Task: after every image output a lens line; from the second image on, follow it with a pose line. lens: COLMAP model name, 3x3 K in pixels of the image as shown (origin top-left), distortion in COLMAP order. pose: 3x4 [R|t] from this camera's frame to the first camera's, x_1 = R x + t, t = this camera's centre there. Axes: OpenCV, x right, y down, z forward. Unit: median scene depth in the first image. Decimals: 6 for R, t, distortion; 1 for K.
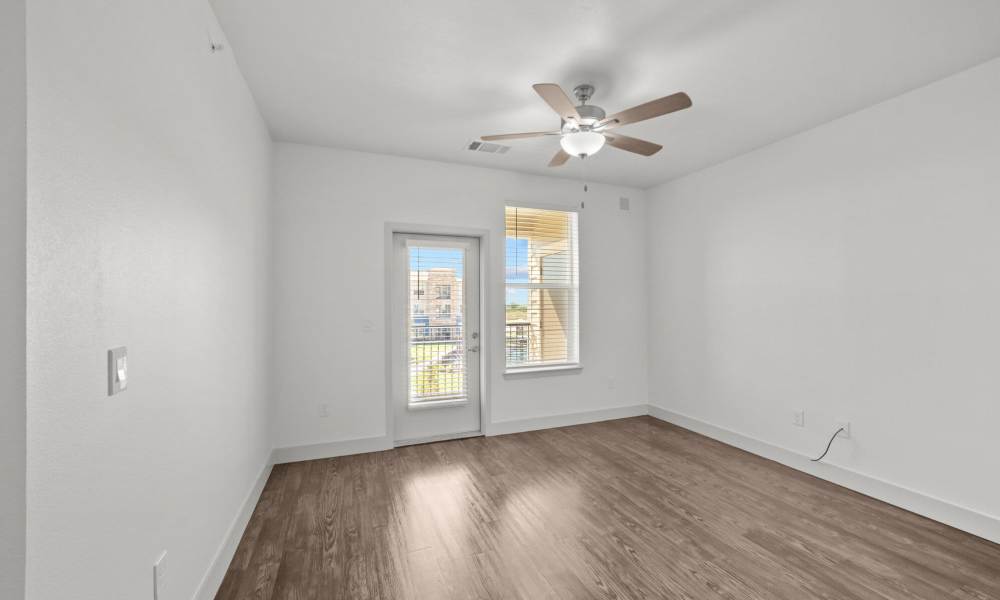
lens RADIAL K [[396.1, 0, 500.0], [0, 396.1, 300.0], [0, 0, 1]] dist [-0.001827, 0.000068]
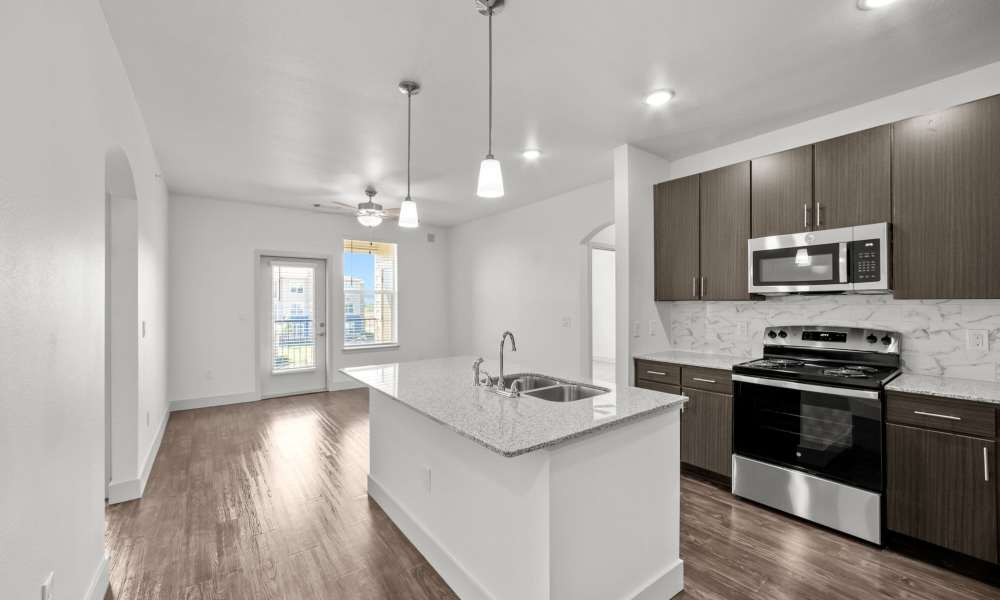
lens RADIAL K [[396.1, 0, 500.0], [0, 396.1, 300.0], [0, 0, 1]] dist [-0.001827, 0.000068]
pose [[0.963853, 0.000235, 0.266434, 0.198598], [-0.000388, 1.000000, 0.000520, -0.005823], [-0.266434, -0.000604, 0.963853, -0.665294]]
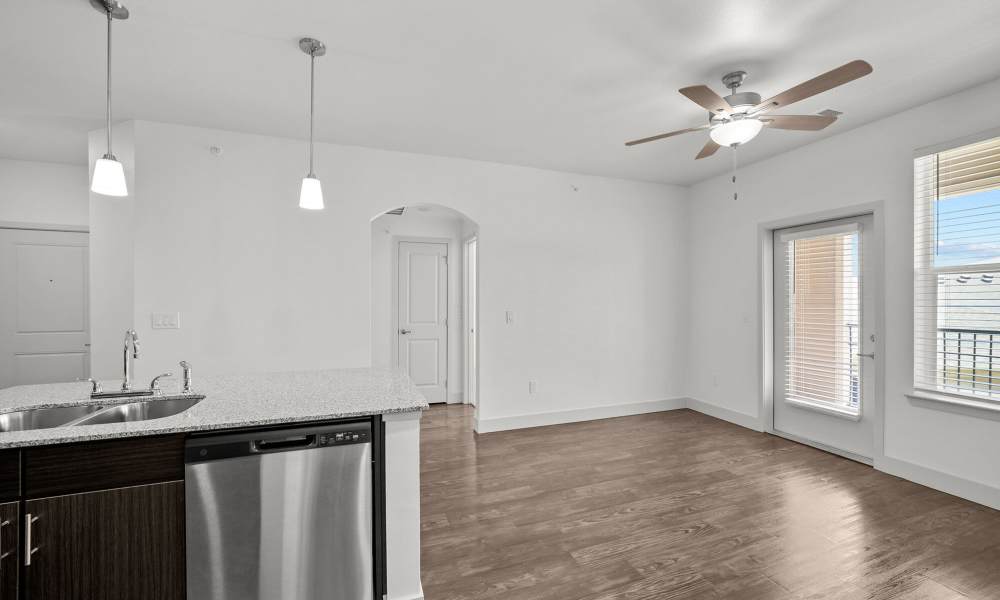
lens RADIAL K [[396.1, 0, 500.0], [0, 396.1, 300.0], [0, 0, 1]] dist [-0.001827, 0.000068]
pose [[-0.038175, -0.001480, -0.999270, 0.799441], [0.010293, 0.999945, -0.001875, 0.007052], [0.999218, -0.010357, -0.038158, 0.310142]]
